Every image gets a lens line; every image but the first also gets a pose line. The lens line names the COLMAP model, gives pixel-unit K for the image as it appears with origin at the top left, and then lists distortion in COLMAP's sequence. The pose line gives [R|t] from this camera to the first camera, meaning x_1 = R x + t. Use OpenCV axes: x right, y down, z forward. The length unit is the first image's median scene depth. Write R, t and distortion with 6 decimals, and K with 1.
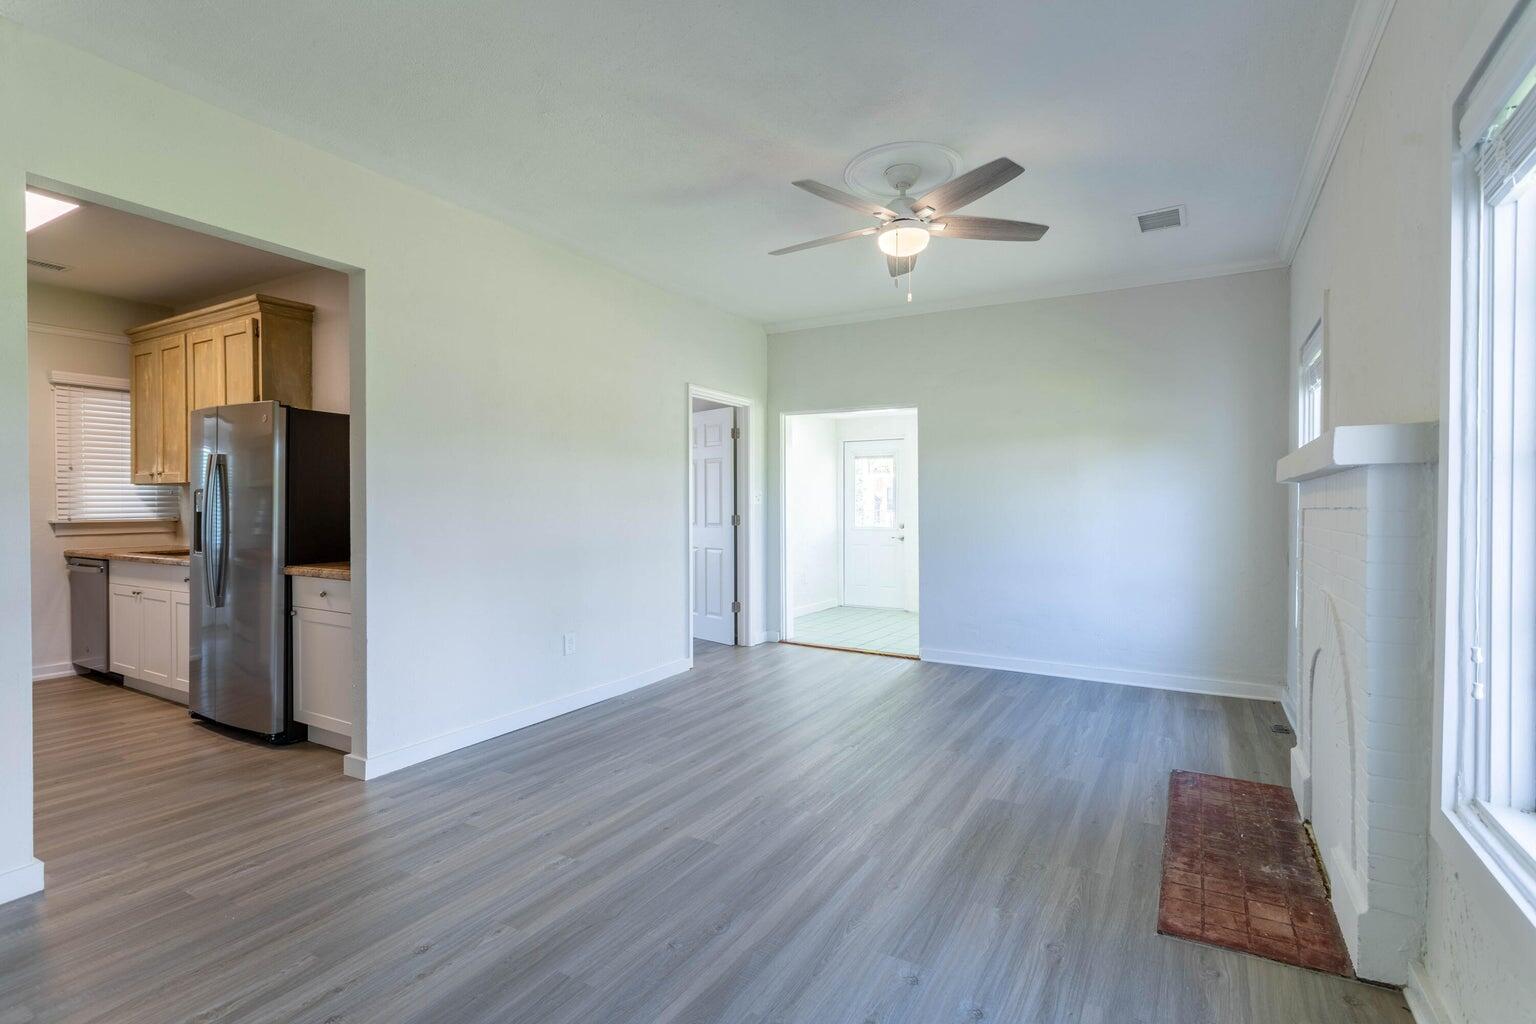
lens RADIAL K [[726.2, 0, 765.5], [0, 726.2, 512.1], [0, 0, 1]] dist [0.004805, 0.000260]
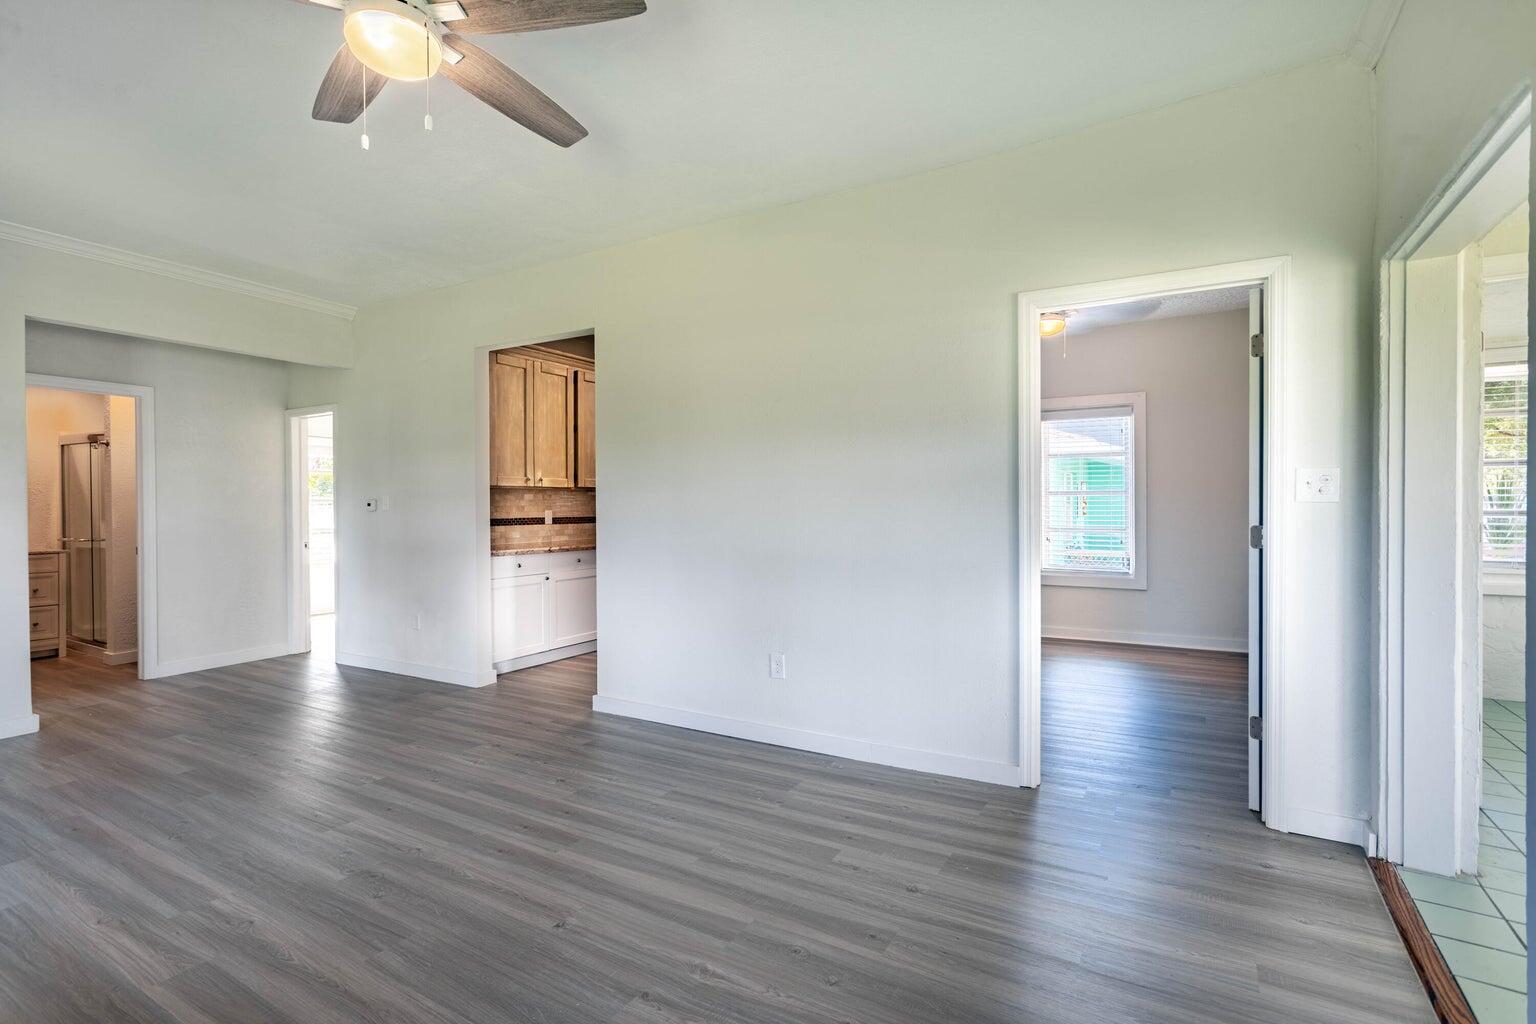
lens RADIAL K [[726.2, 0, 765.5], [0, 726.2, 512.1], [0, 0, 1]] dist [0.004805, 0.000260]
pose [[-0.007440, 0.010728, -0.999915, 0.843430], [-0.005529, 0.999927, 0.010770, -0.013129], [0.999957, 0.005609, -0.007380, 1.427895]]
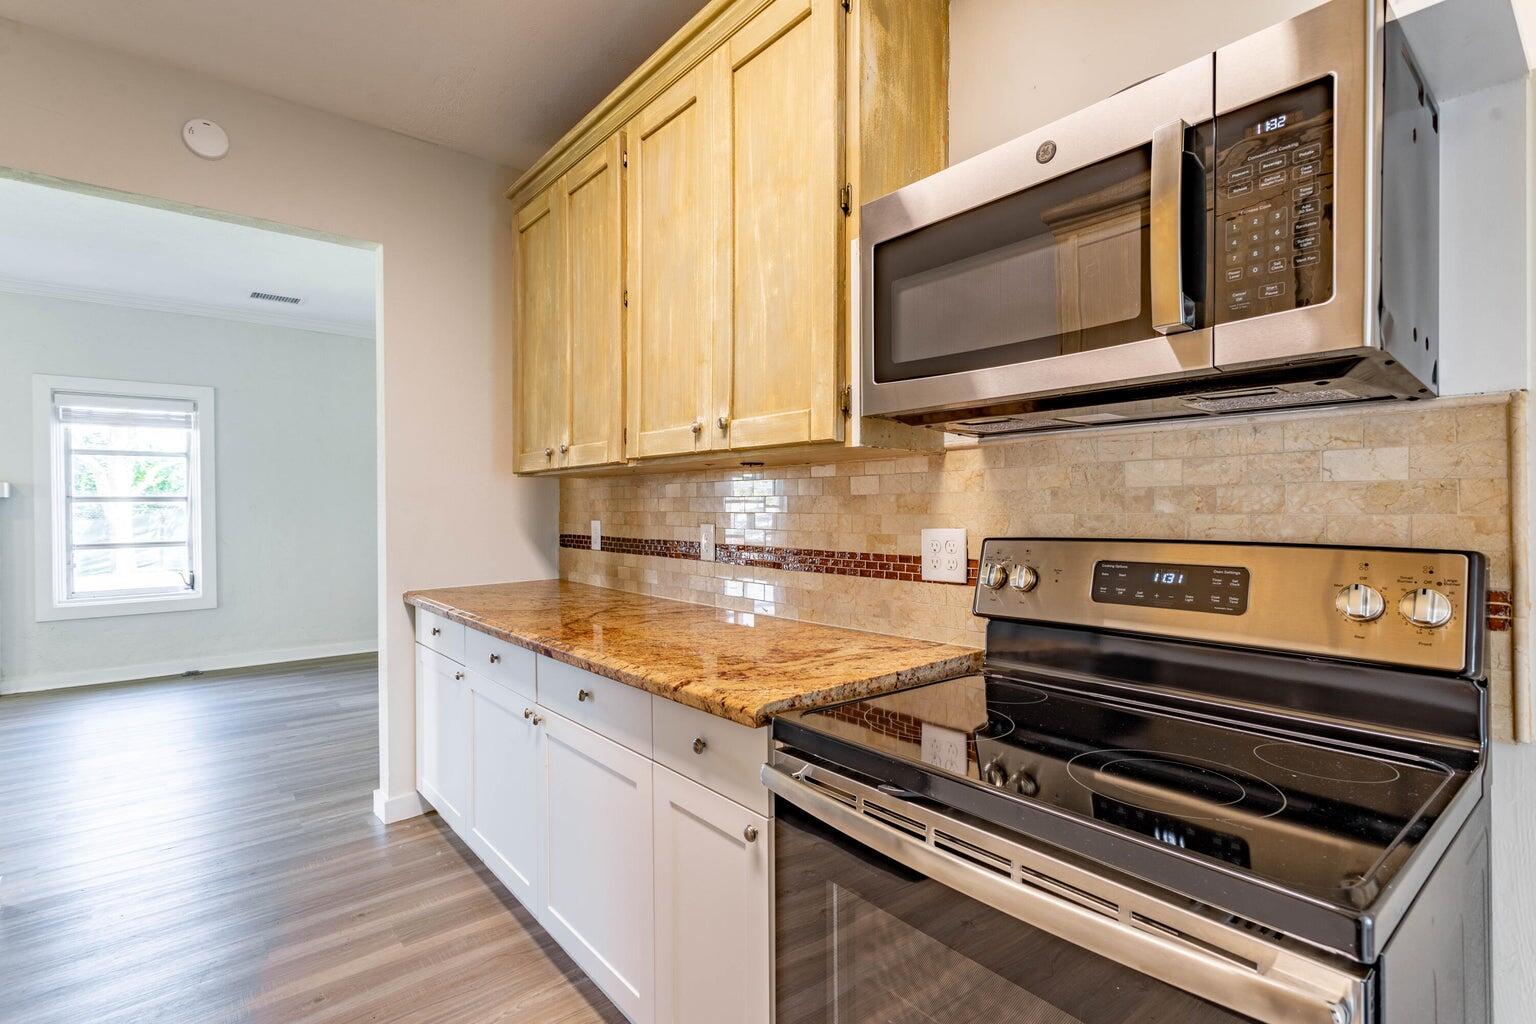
lens RADIAL K [[726.2, 0, 765.5], [0, 726.2, 512.1], [0, 0, 1]] dist [0.004805, 0.000260]
pose [[-0.940849, 0.001072, 0.338824, -1.593081], [0.006630, 0.999862, 0.015247, -0.016488], [-0.338761, 0.016591, -0.940726, 1.510541]]
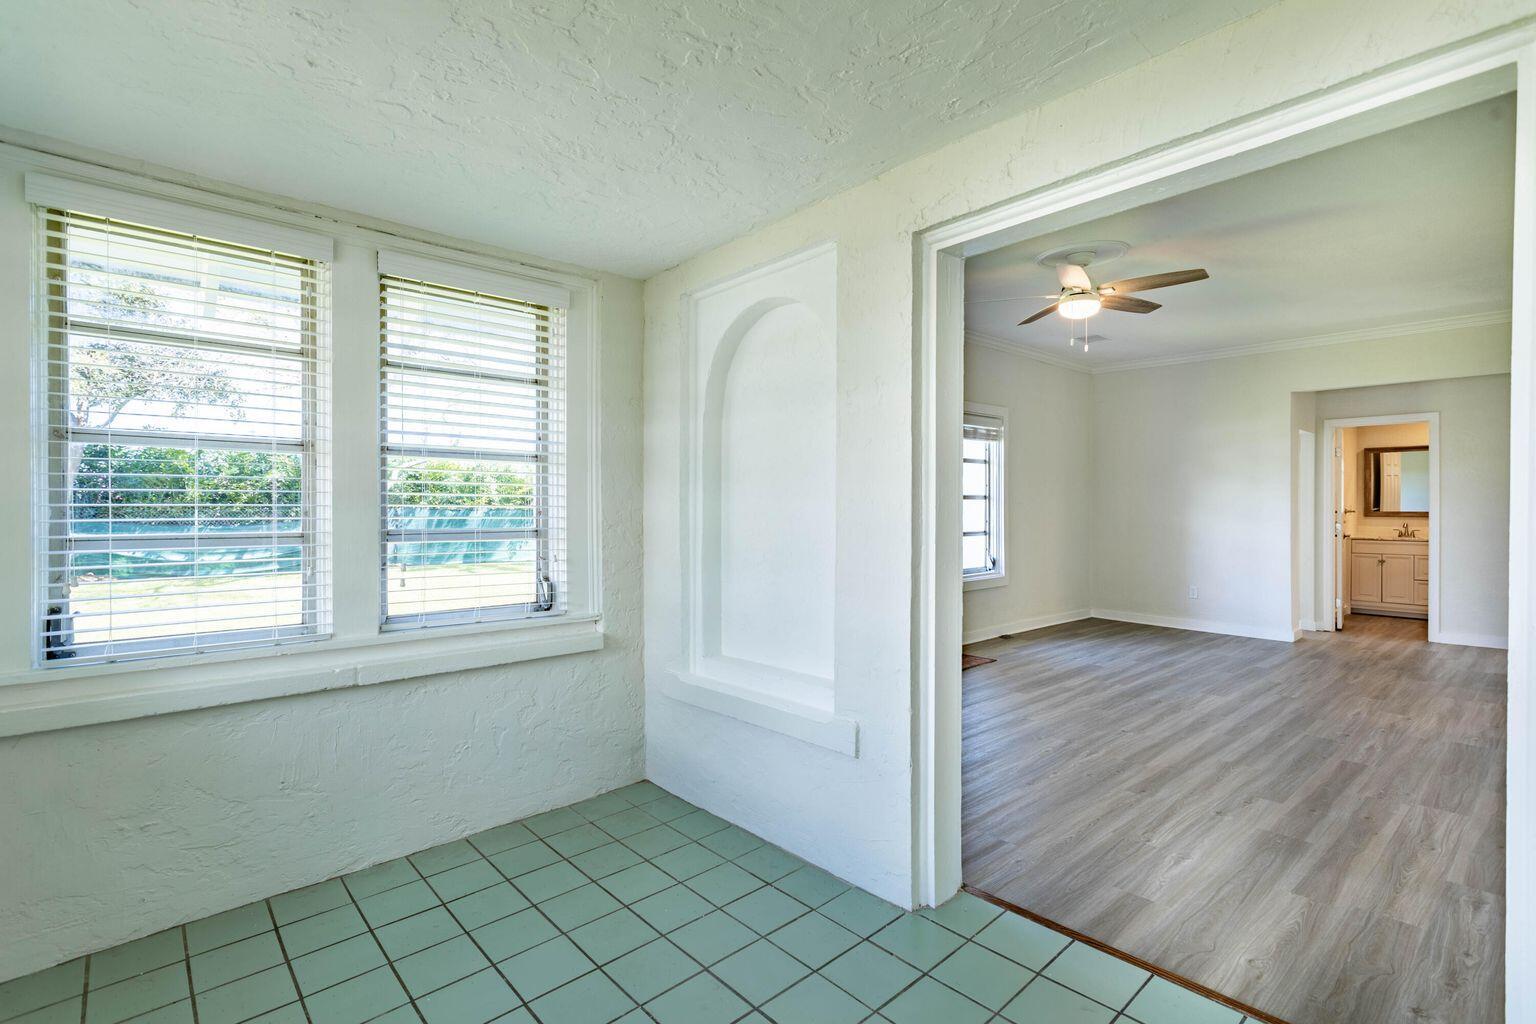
lens RADIAL K [[726.2, 0, 765.5], [0, 726.2, 512.1], [0, 0, 1]] dist [0.004805, 0.000260]
pose [[-0.951508, 0.001275, 0.307622, 0.359489], [0.006587, 0.999847, 0.016231, -0.028969], [-0.307554, 0.017471, -0.951370, 2.675628]]
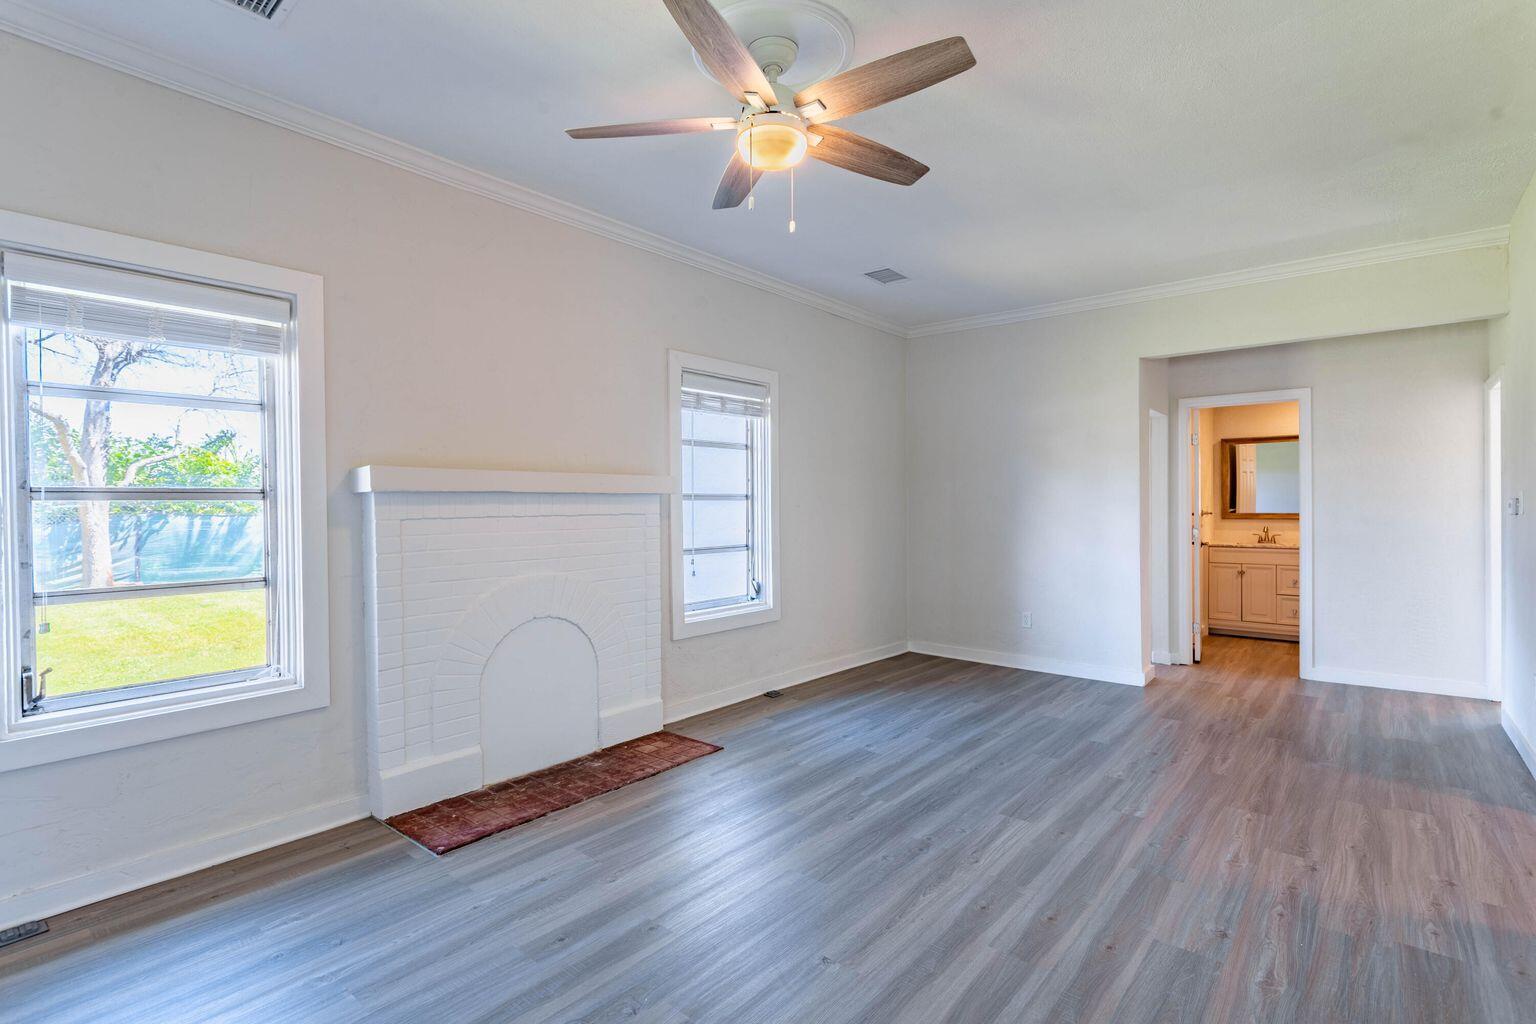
lens RADIAL K [[726.2, 0, 765.5], [0, 726.2, 512.1], [0, 0, 1]] dist [0.004805, 0.000260]
pose [[-0.984958, 0.006142, 0.172685, 0.083029], [0.008980, 0.999837, 0.015657, -0.025165], [-0.172561, 0.016973, -0.984853, 1.882743]]
